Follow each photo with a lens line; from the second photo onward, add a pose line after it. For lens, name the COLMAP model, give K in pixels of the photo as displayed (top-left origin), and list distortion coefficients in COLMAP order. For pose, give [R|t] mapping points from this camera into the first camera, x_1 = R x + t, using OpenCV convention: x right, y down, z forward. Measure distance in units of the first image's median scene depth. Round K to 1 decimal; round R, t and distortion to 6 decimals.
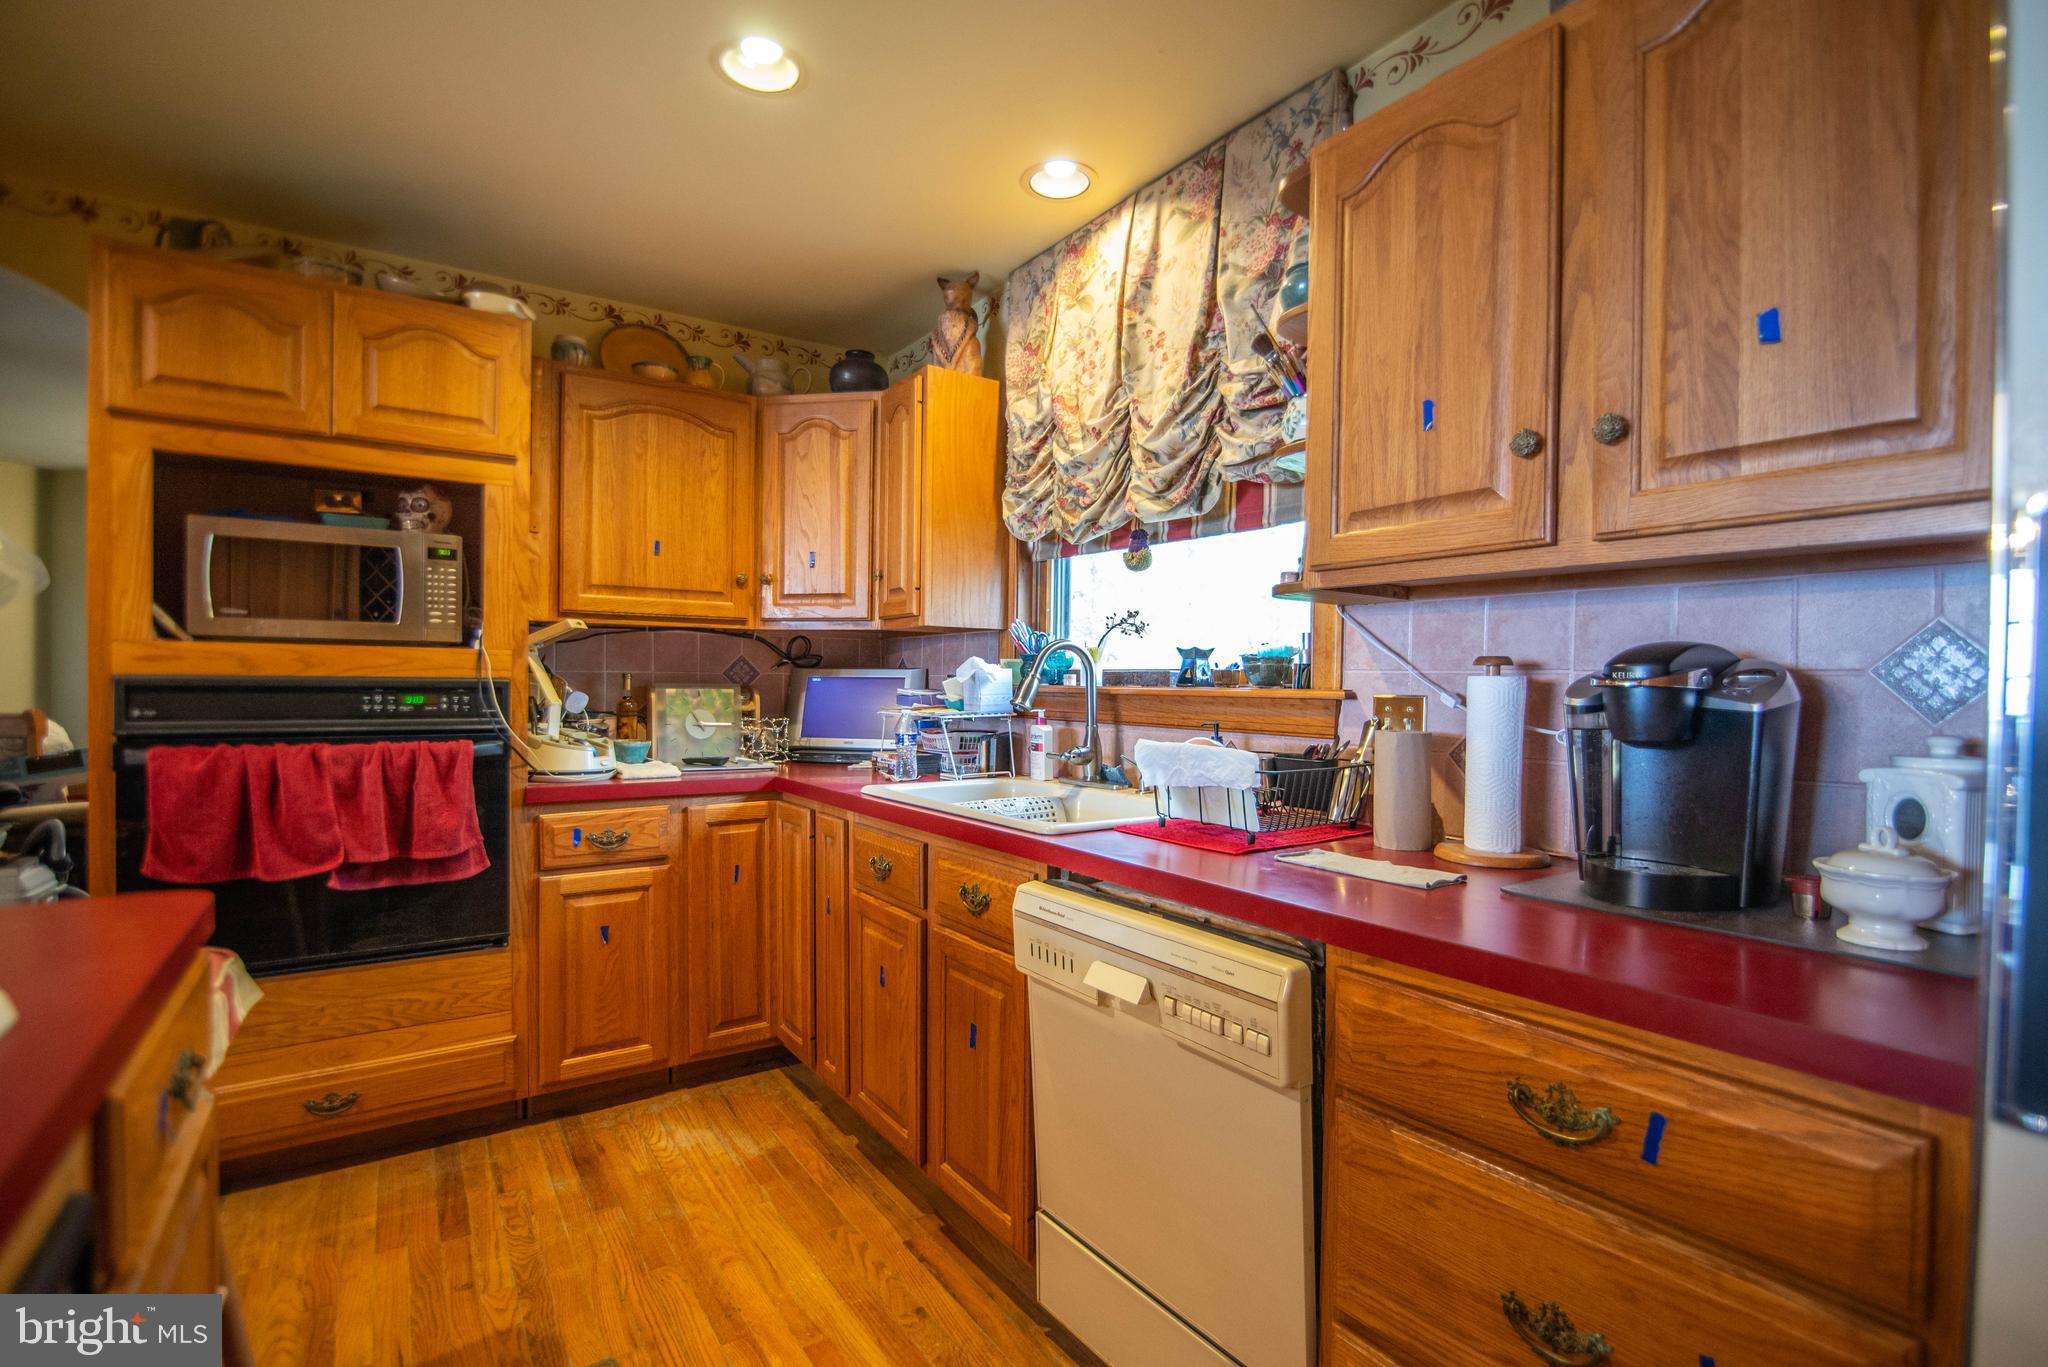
lens RADIAL K [[950.6, 0, 1018.4], [0, 950.6, 686.7], [0, 0, 1]] dist [-0.025025, 0.002117]
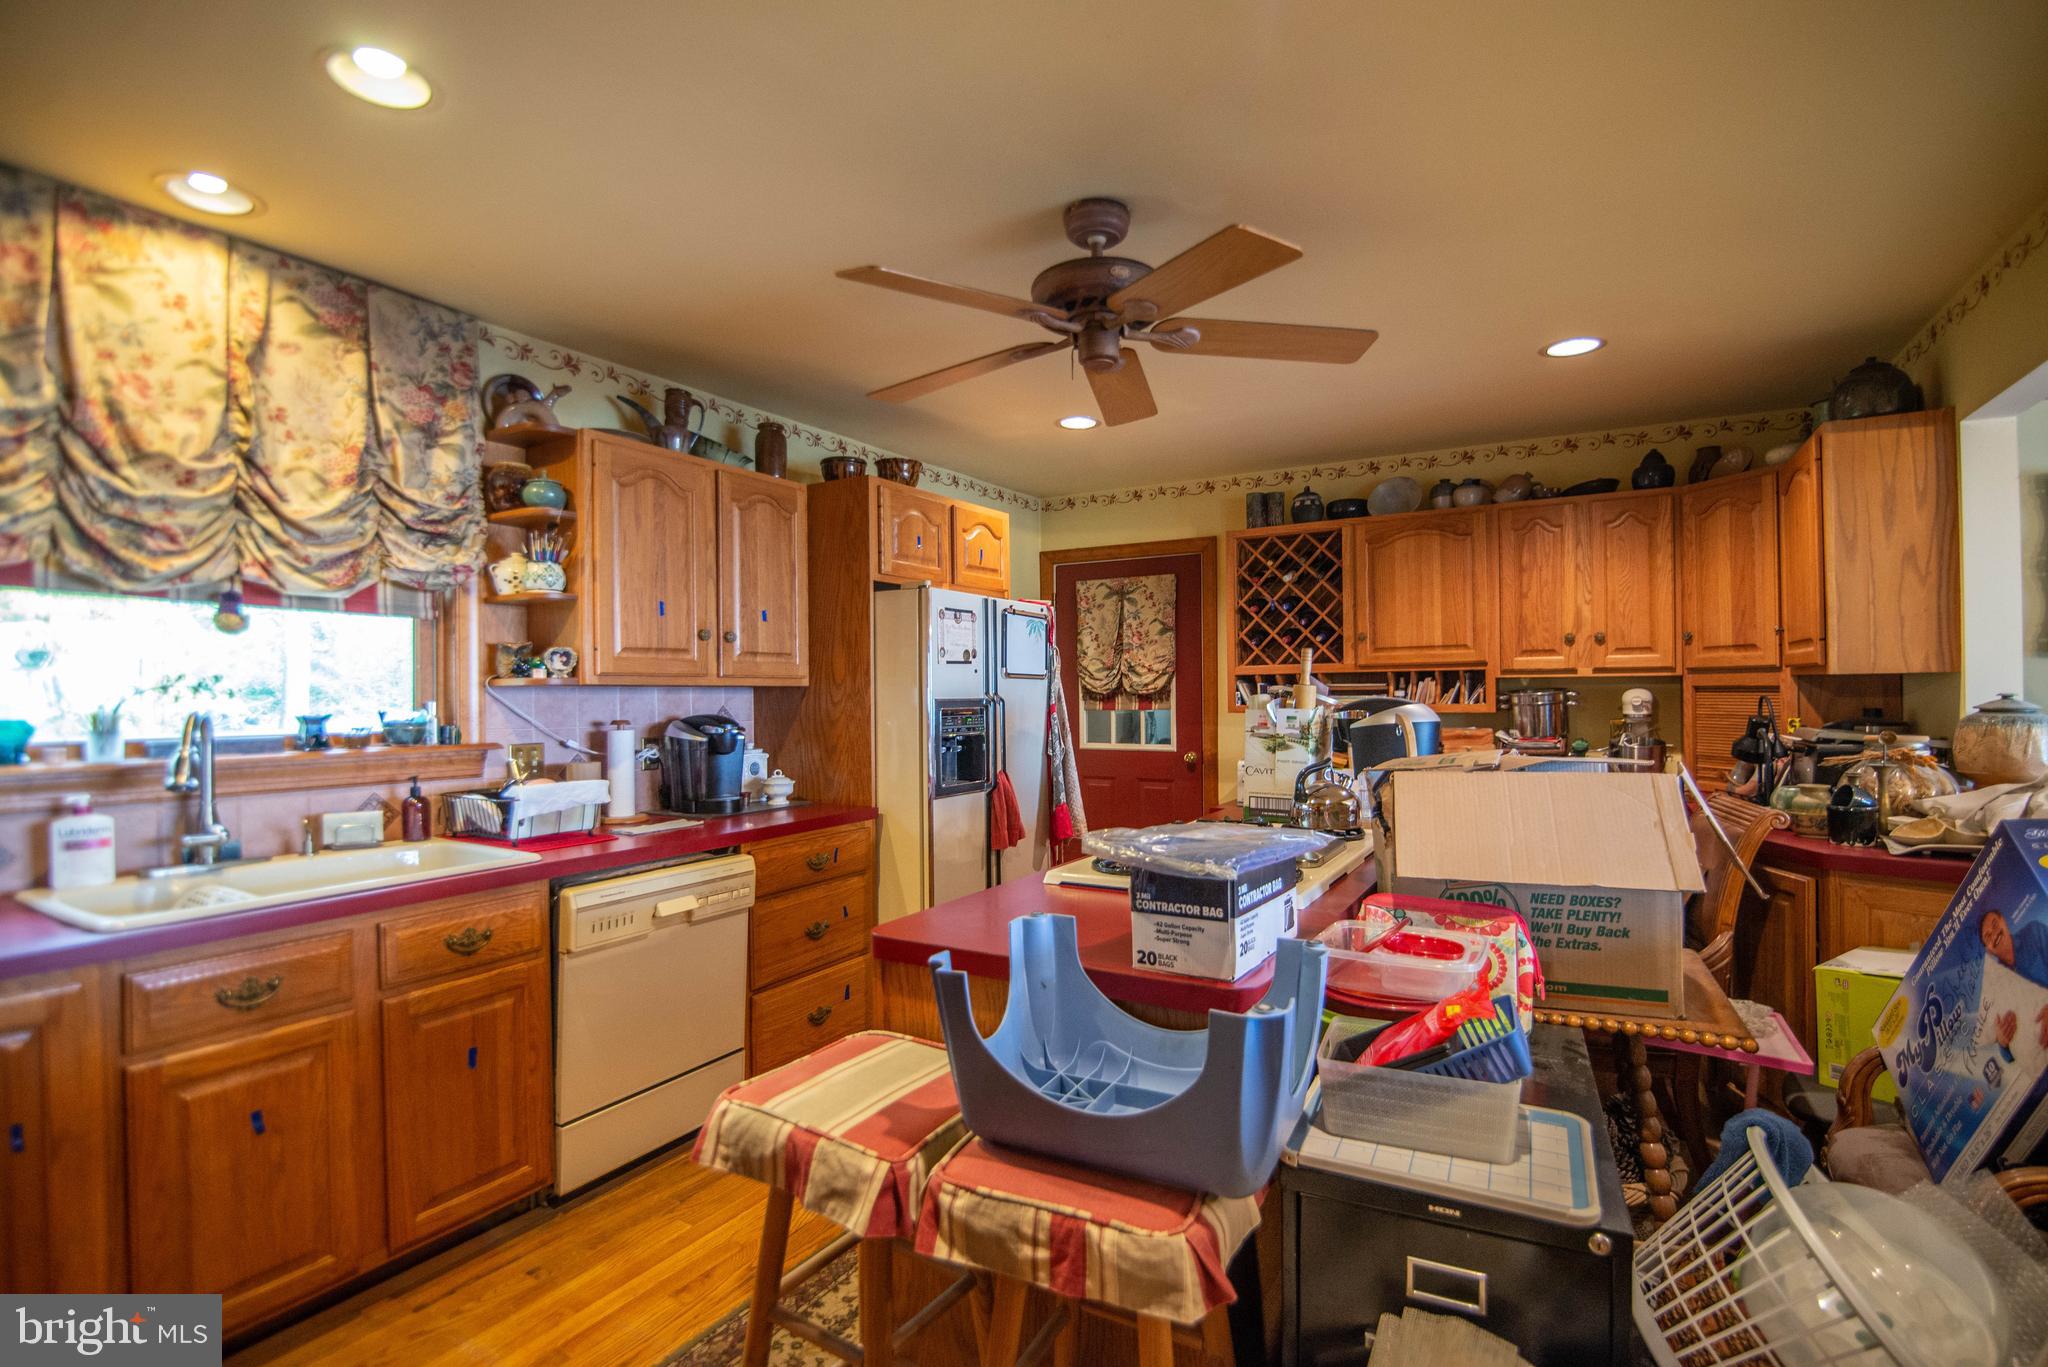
lens RADIAL K [[950.6, 0, 1025.7], [0, 950.6, 685.6], [0, 0, 1]] dist [-0.025025, 0.002117]
pose [[-0.427361, -0.005189, 0.904066, -1.227528], [0.006263, 0.999943, 0.008700, -0.084874], [-0.904059, 0.009380, -0.427304, 0.777979]]
